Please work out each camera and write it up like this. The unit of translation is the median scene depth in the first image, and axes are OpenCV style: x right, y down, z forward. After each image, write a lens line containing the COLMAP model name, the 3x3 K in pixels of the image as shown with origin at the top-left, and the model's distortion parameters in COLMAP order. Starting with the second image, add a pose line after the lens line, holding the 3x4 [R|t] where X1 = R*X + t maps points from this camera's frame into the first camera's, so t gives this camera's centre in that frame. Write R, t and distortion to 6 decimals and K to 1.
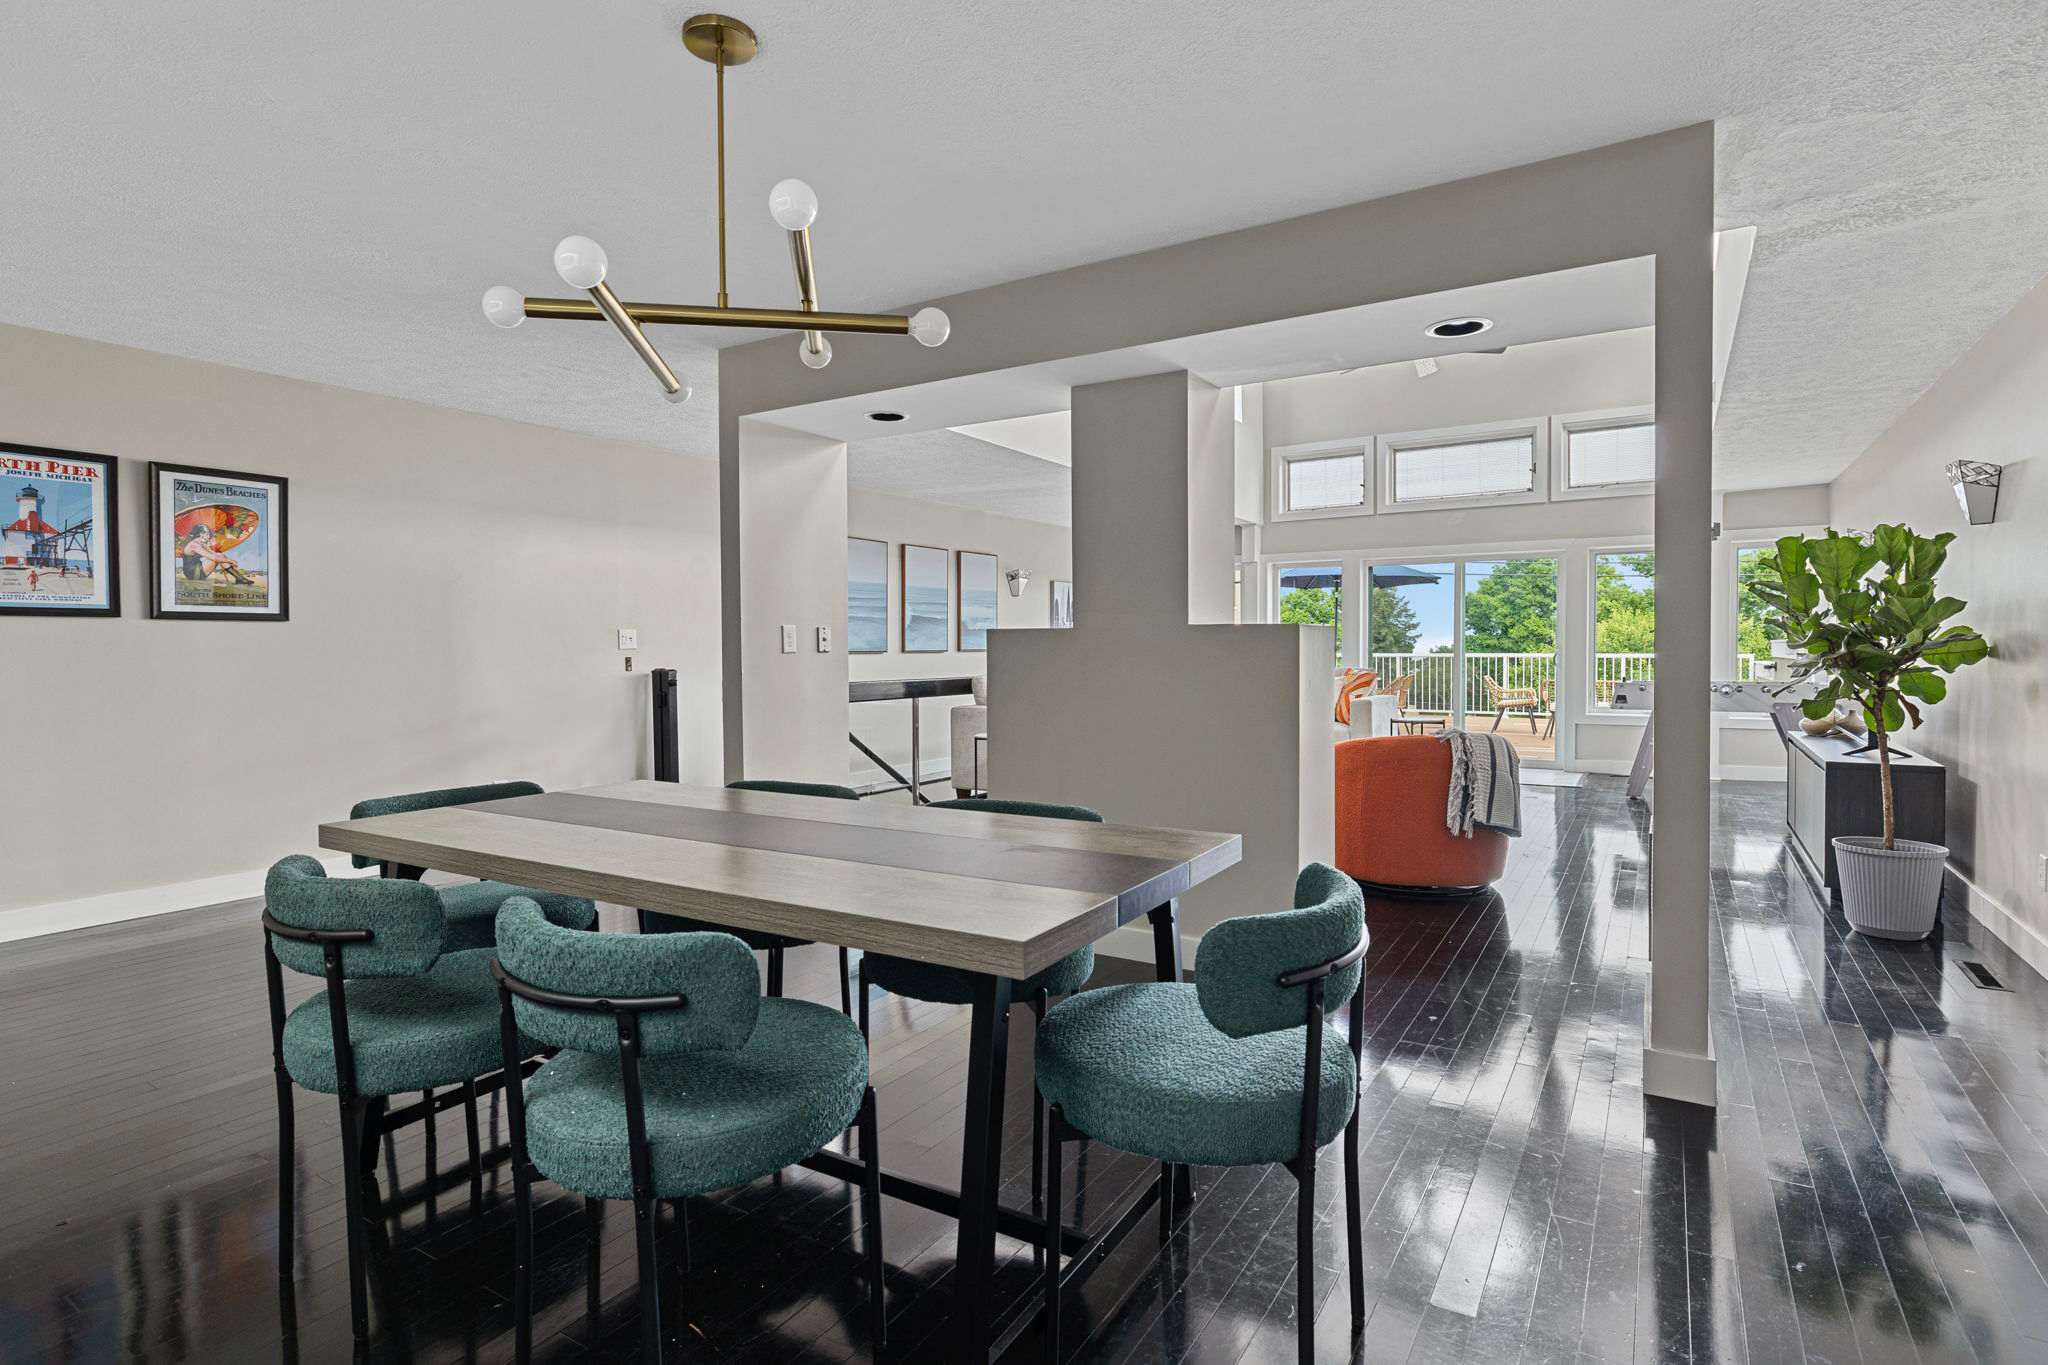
lens RADIAL K [[1034.0, 0, 1024.1], [0, 1034.0, 688.9], [0, 0, 1]] dist [0.003341, 0.001063]
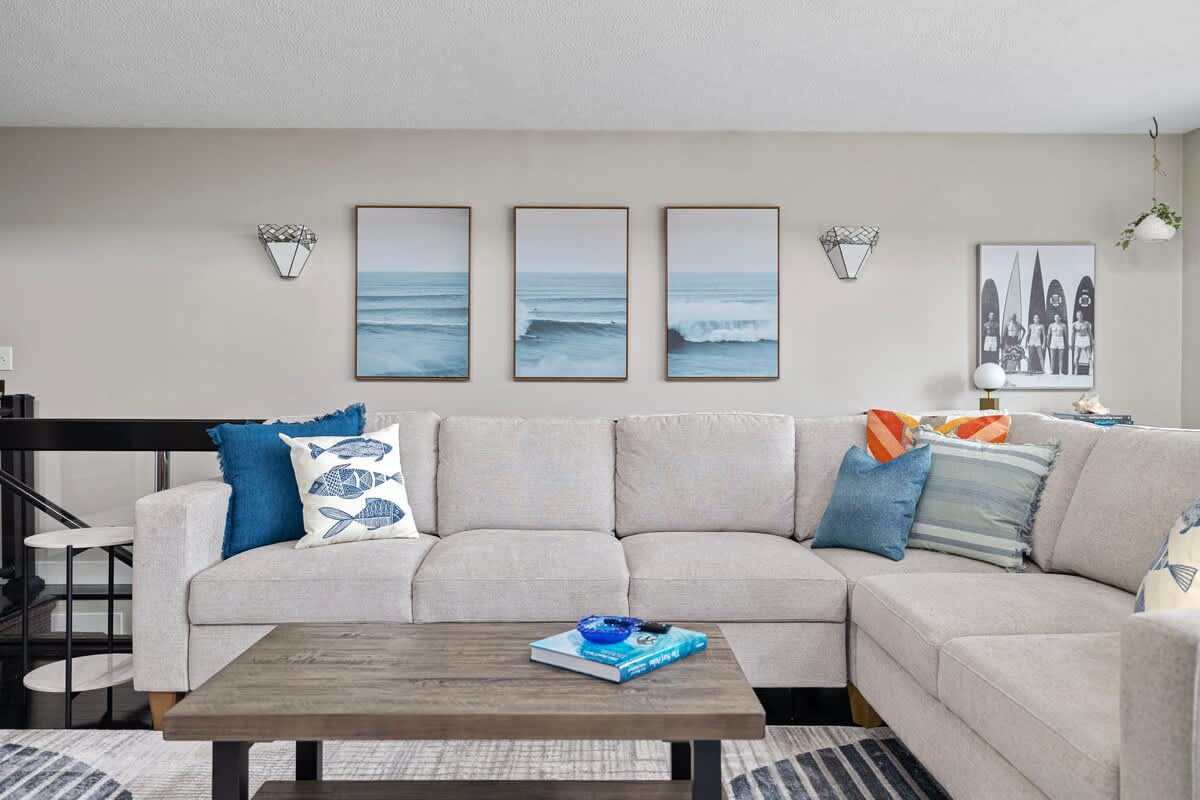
lens RADIAL K [[905.8, 0, 600.1], [0, 905.8, 386.9], [0, 0, 1]] dist [-0.002689, 0.009112]
pose [[0.540398, 0.004821, -0.841396, 0.334207], [-0.040081, 0.998996, -0.020018, -0.020153], [0.840455, 0.044542, 0.540048, 0.675773]]
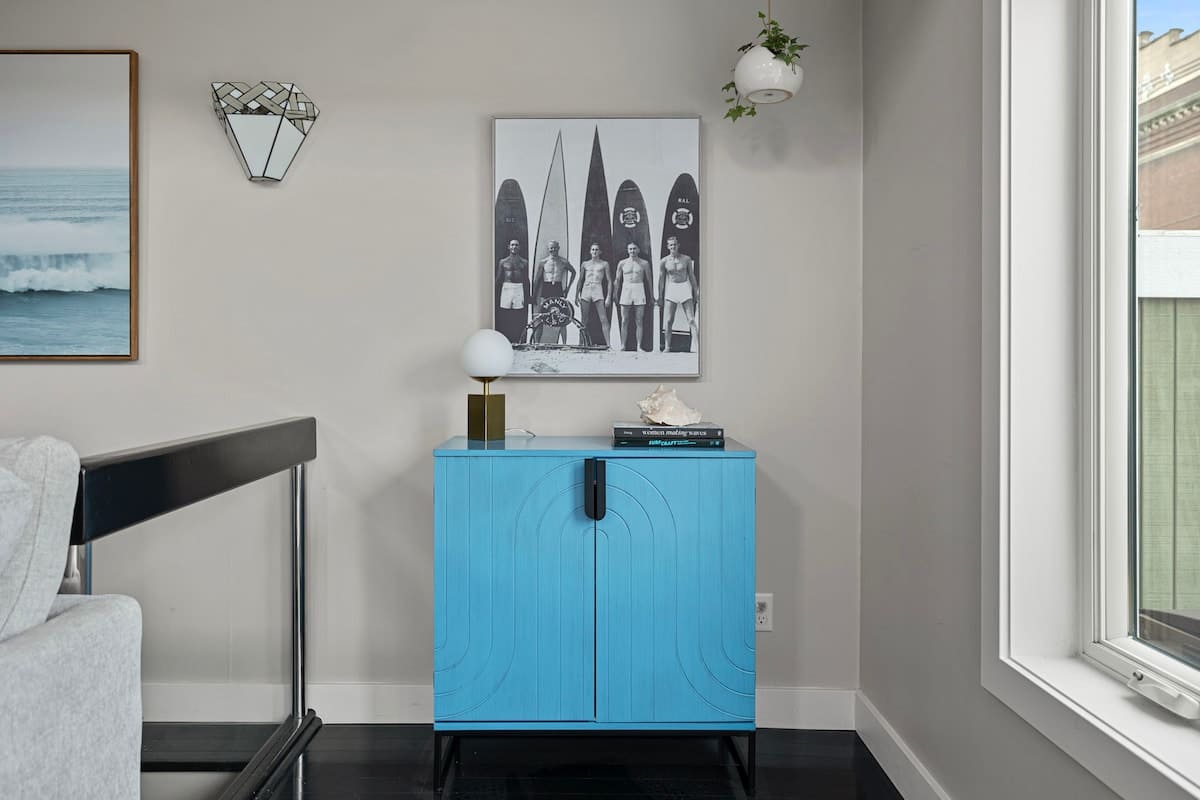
lens RADIAL K [[905.8, 0, 584.2], [0, 905.8, 376.5], [0, 0, 1]] dist [-0.002689, 0.009112]
pose [[0.531666, 0.004791, -0.846941, 0.278052], [-0.040932, 0.998961, -0.020044, -0.032973], [0.845965, 0.045324, 0.531310, 0.993064]]
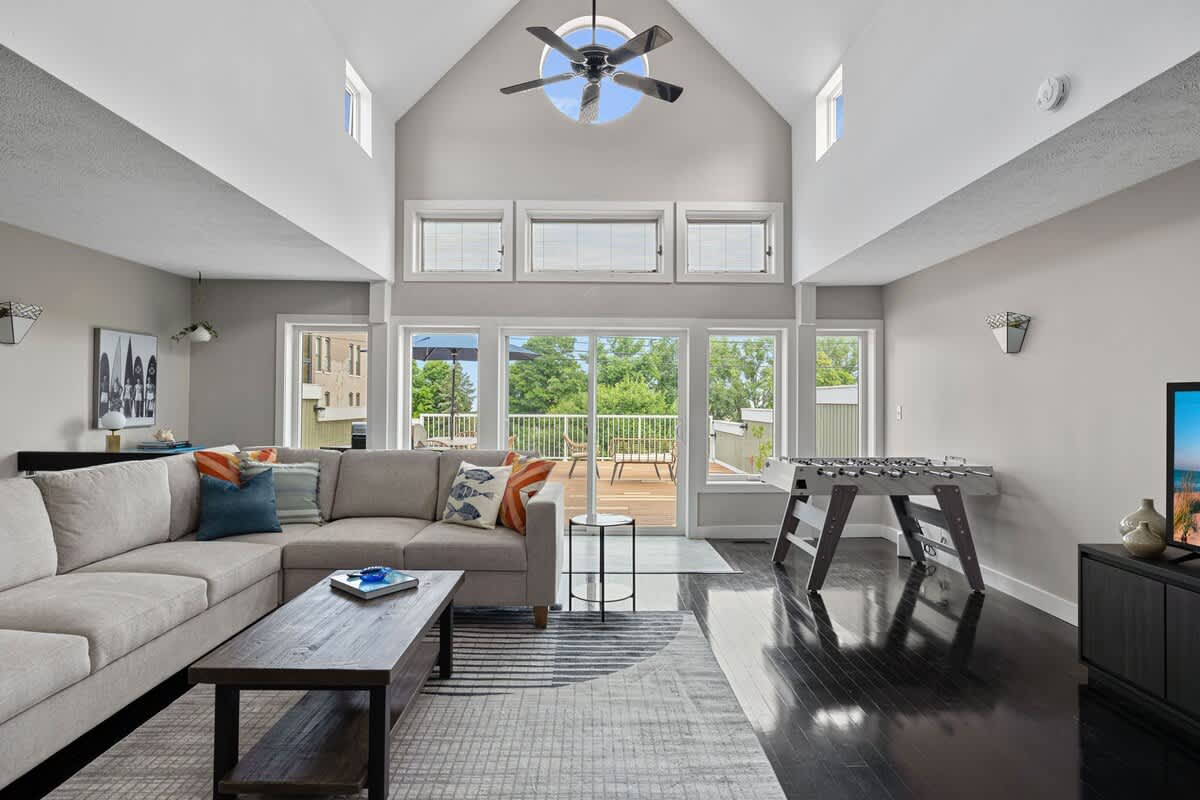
lens RADIAL K [[605.9, 0, 592.2], [0, 605.9, 395.7], [0, 0, 1]] dist [0.003341, 0.001063]
pose [[0.844538, 0.015098, 0.535283, 0.103458], [0.011822, 0.998833, -0.046825, -0.036254], [-0.535366, 0.045874, 0.843374, 0.507314]]
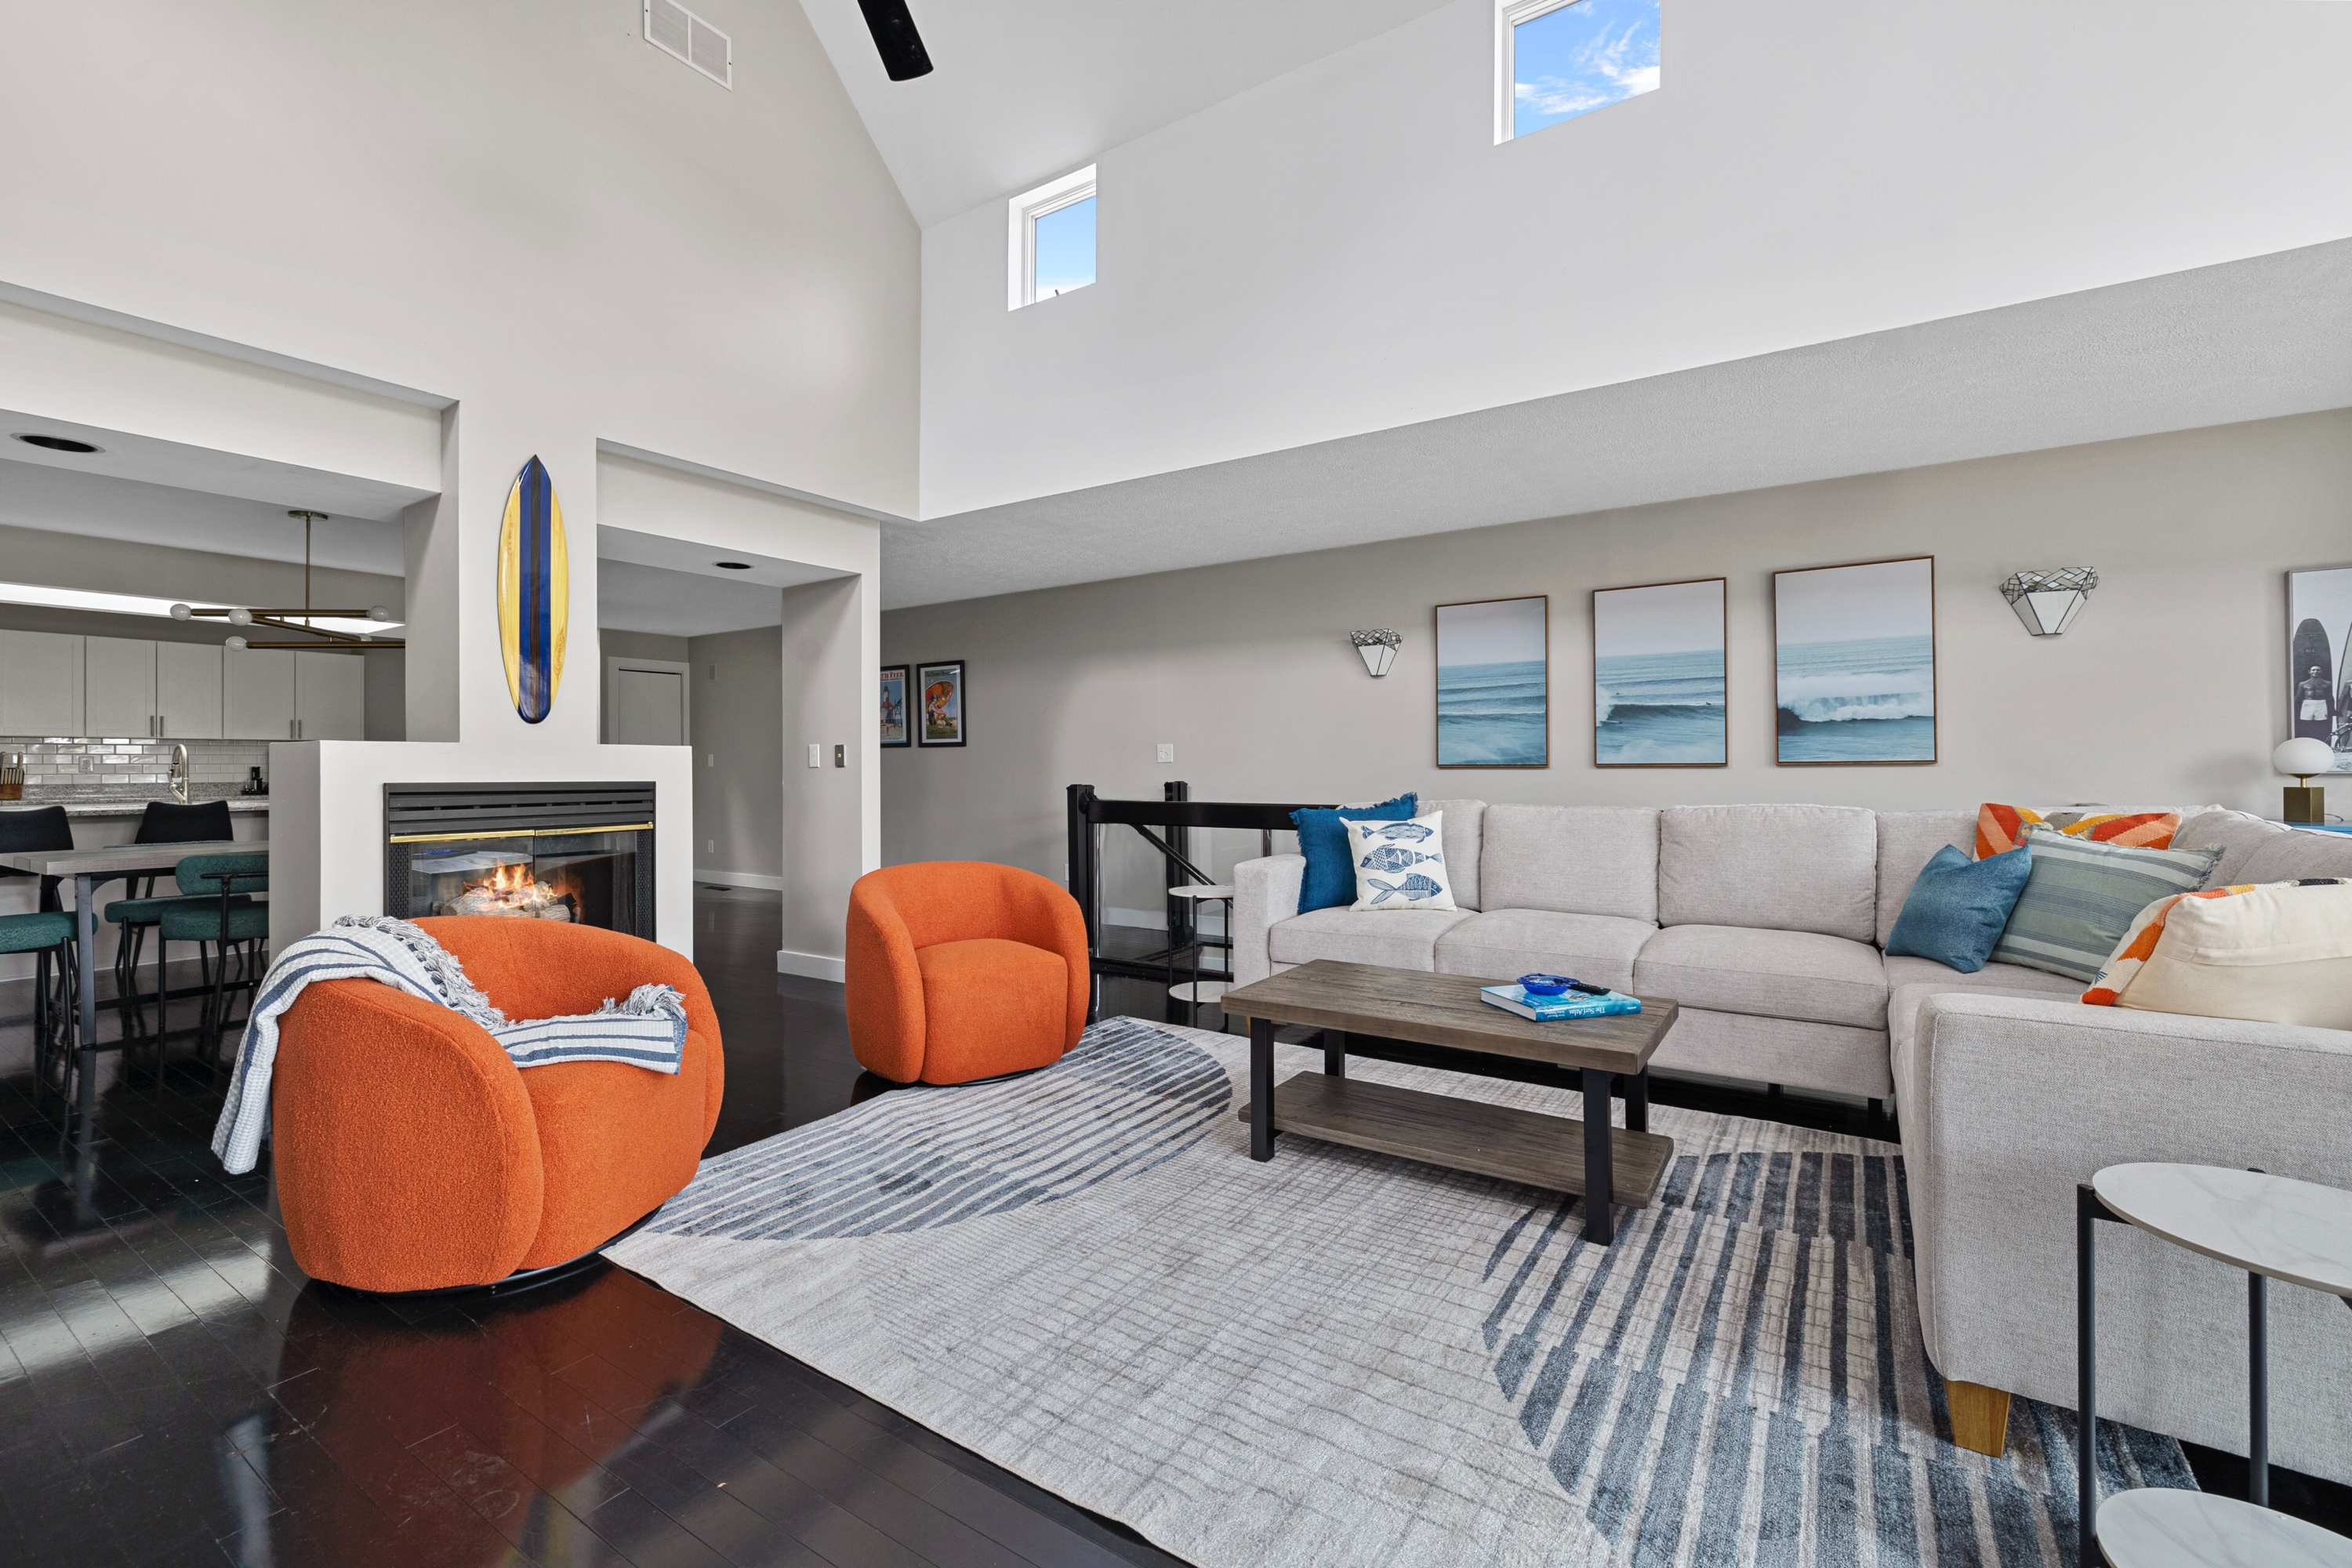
lens RADIAL K [[985.3, 0, 1172.5], [0, 985.3, 763.2], [0, 0, 1]] dist [0.000934, 0.000450]
pose [[-0.025795, 0.000911, -0.999667, 0.426303], [-0.034873, 0.999390, 0.001810, -0.026769], [0.999059, 0.034908, -0.025747, 0.690126]]
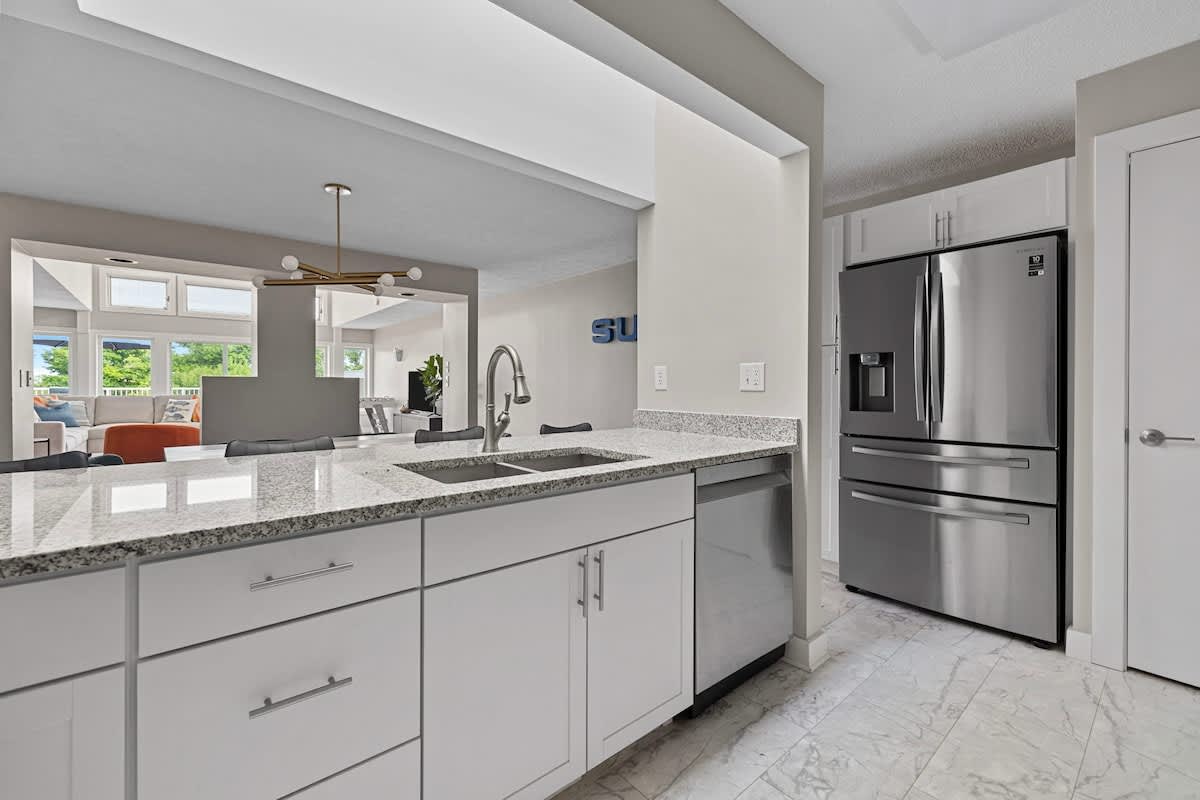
lens RADIAL K [[502.7, 0, 600.0], [0, 502.7, 388.4], [0, 0, 1]] dist [0.000934, 0.000450]
pose [[0.299476, -0.000647, 0.954104, -0.337570], [0.031932, 0.999446, -0.009345, 0.001310], [-0.953569, 0.033265, 0.299331, -0.036801]]
